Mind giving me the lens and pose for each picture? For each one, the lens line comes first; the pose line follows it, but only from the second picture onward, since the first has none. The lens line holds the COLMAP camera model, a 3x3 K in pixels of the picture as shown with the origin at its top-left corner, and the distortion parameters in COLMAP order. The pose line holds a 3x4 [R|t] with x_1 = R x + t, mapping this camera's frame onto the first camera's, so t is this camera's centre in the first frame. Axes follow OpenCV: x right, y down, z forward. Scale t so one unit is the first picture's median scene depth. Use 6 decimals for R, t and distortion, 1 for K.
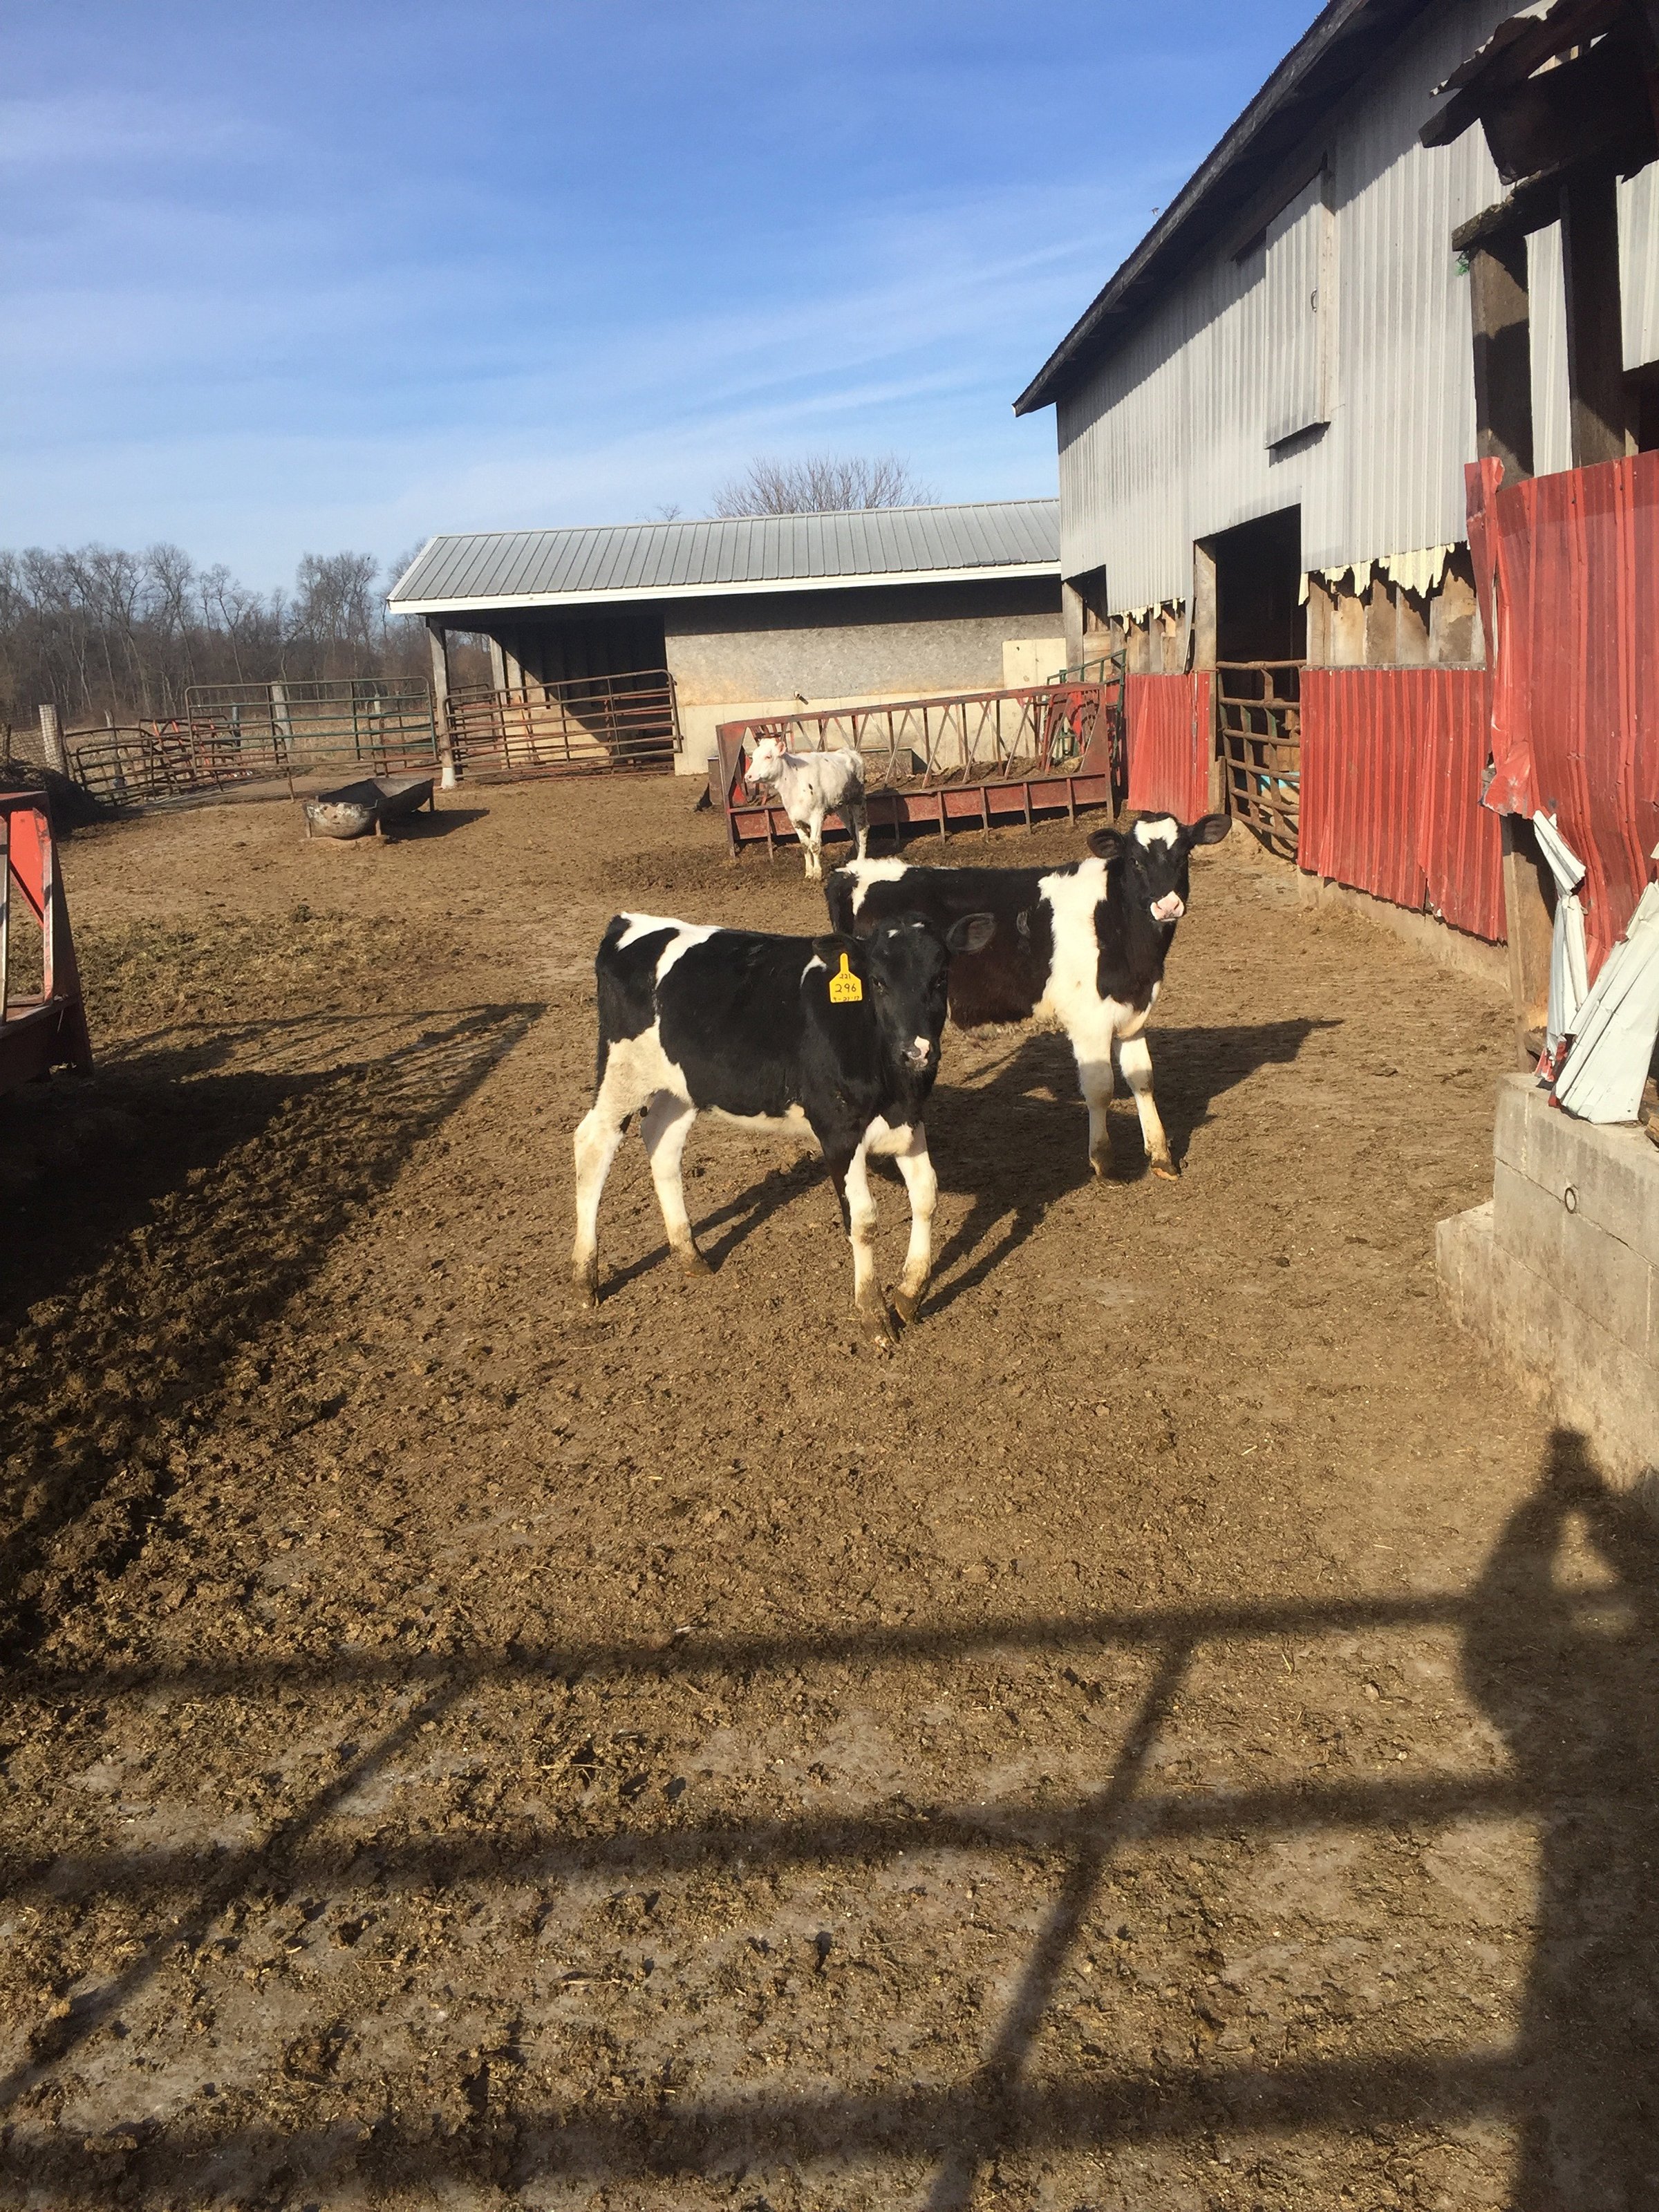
lens RADIAL K [[1829.2, 0, 816.9], [0, 1829.2, 1087.7], [0, 0, 1]] dist [0.084020, -0.106090]
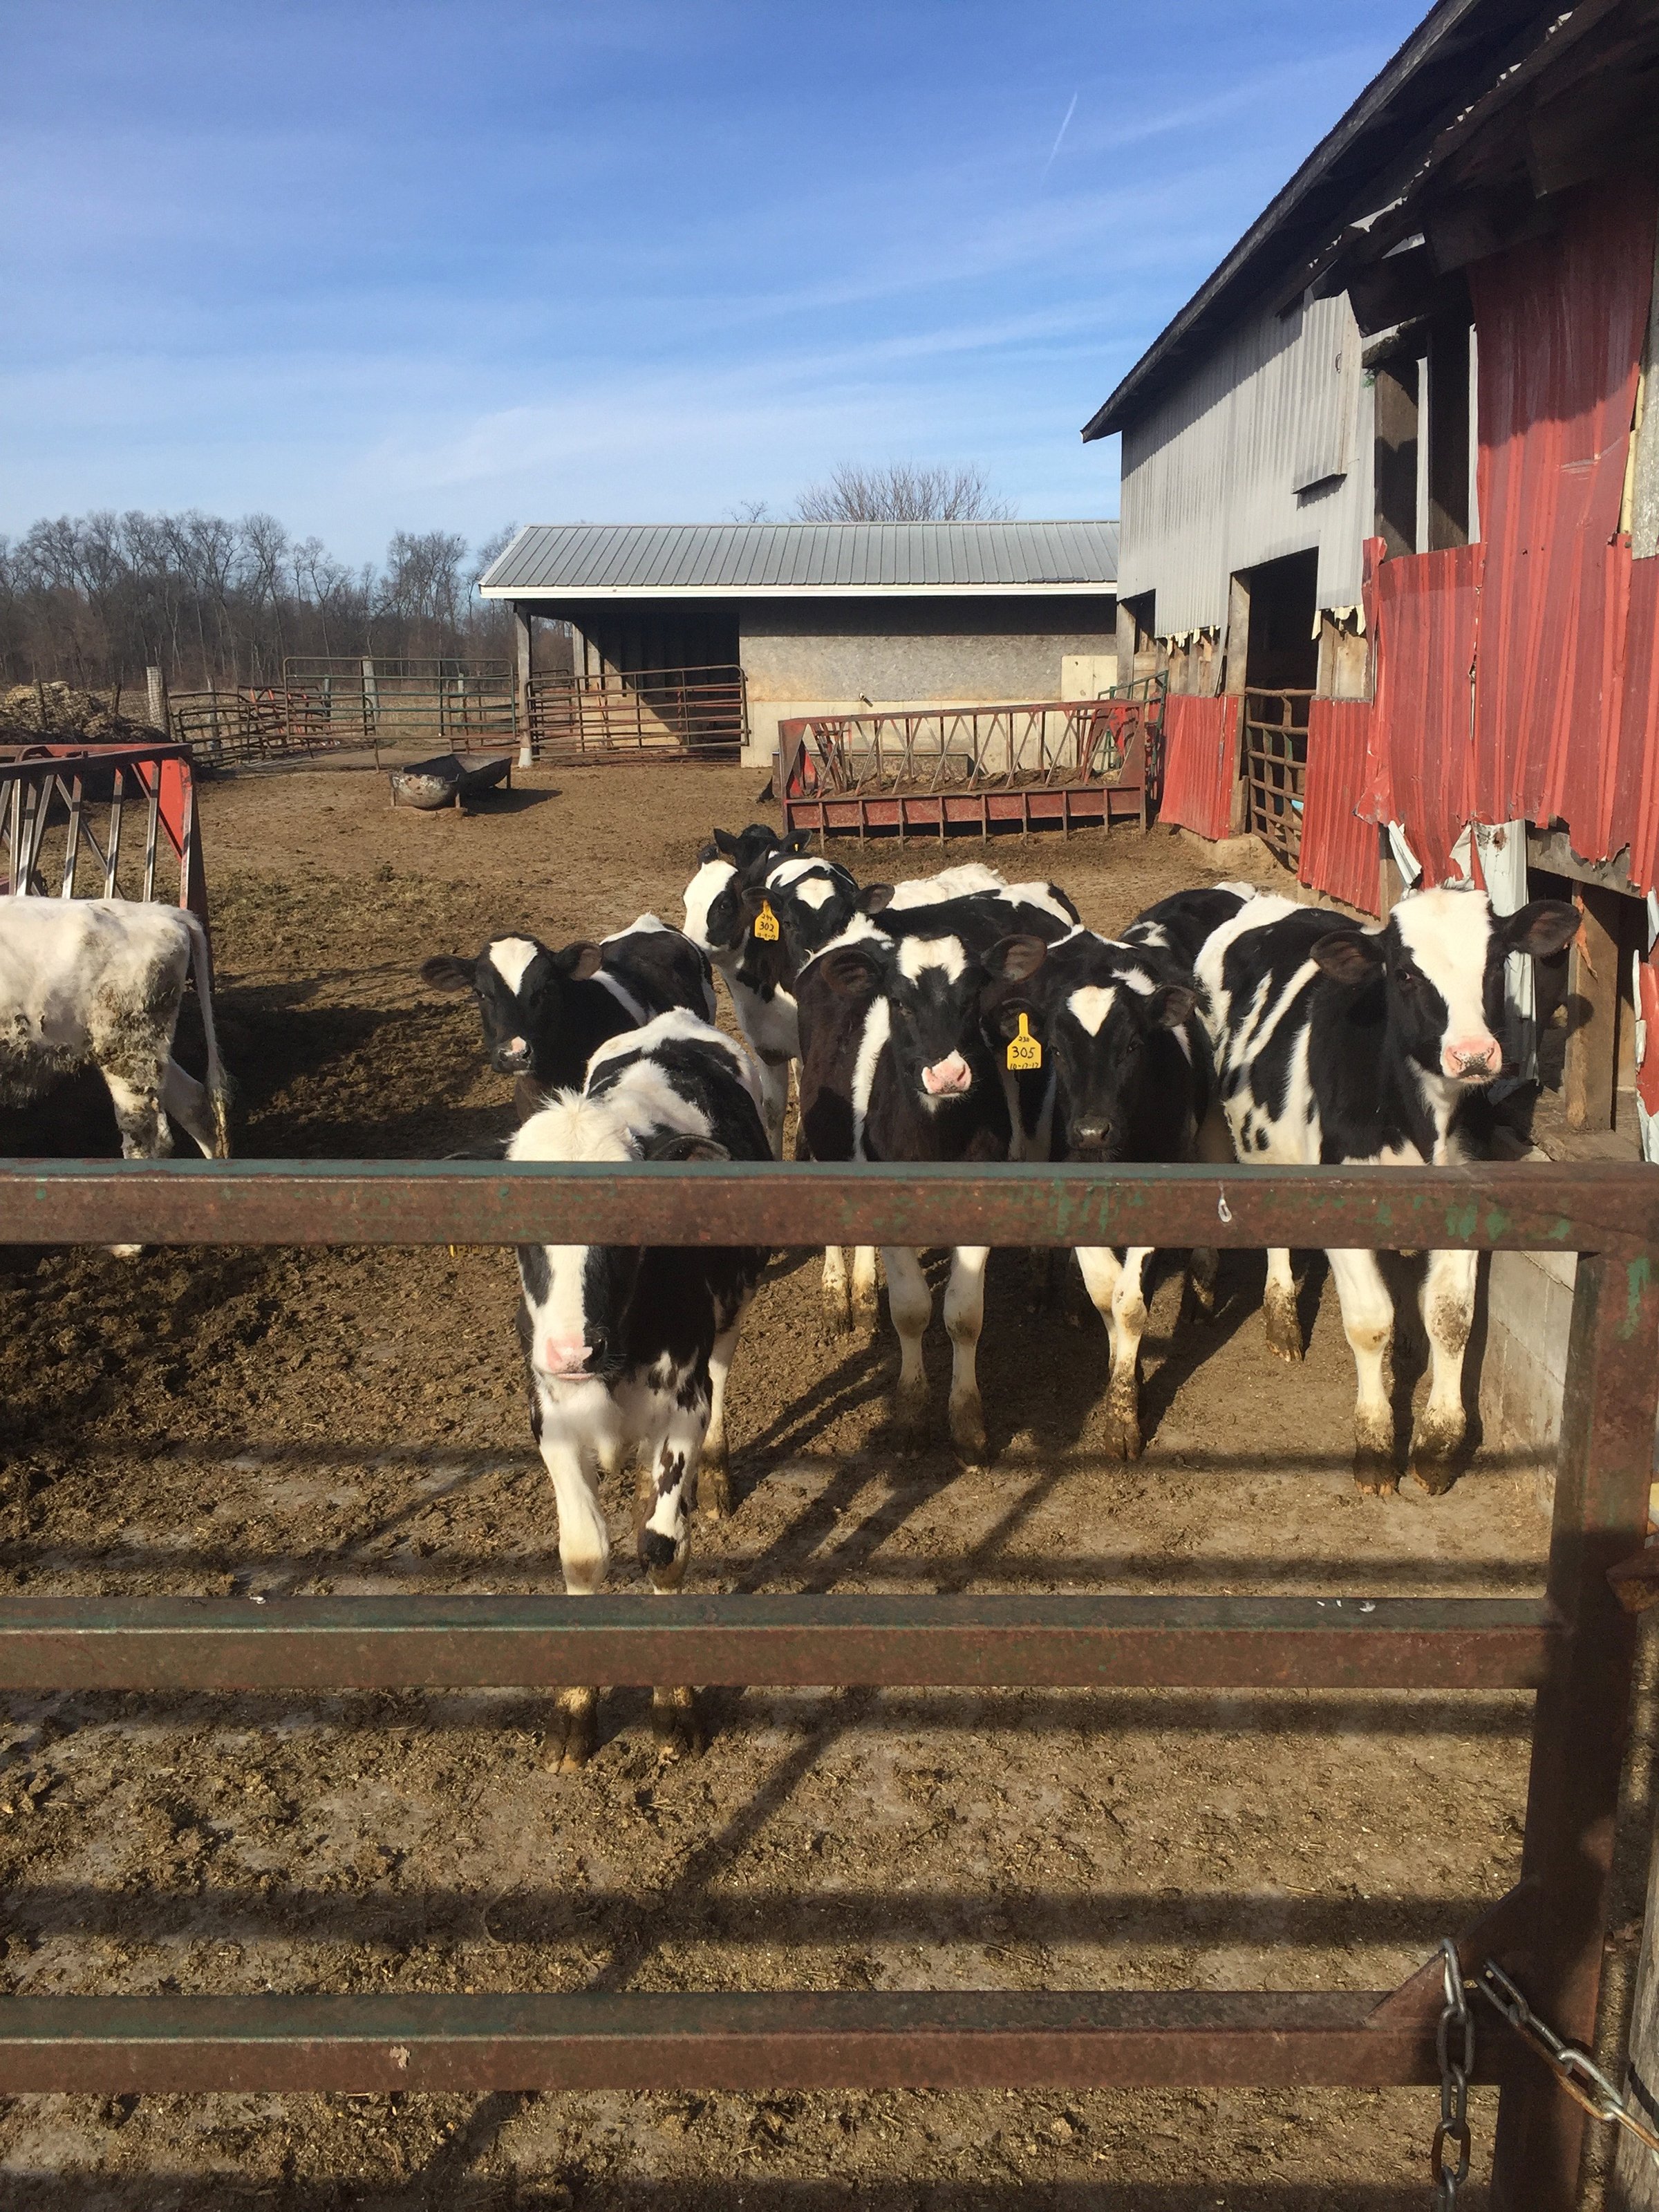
lens RADIAL K [[1829.2, 0, 813.5], [0, 1829.2, 1107.2], [0, 0, 1]] dist [0.084020, -0.106090]
pose [[0.997656, 0.061373, -0.030278, 0.019367], [-0.061065, 0.998073, 0.011012, 0.023367], [0.030895, -0.009138, 0.999481, -0.116366]]
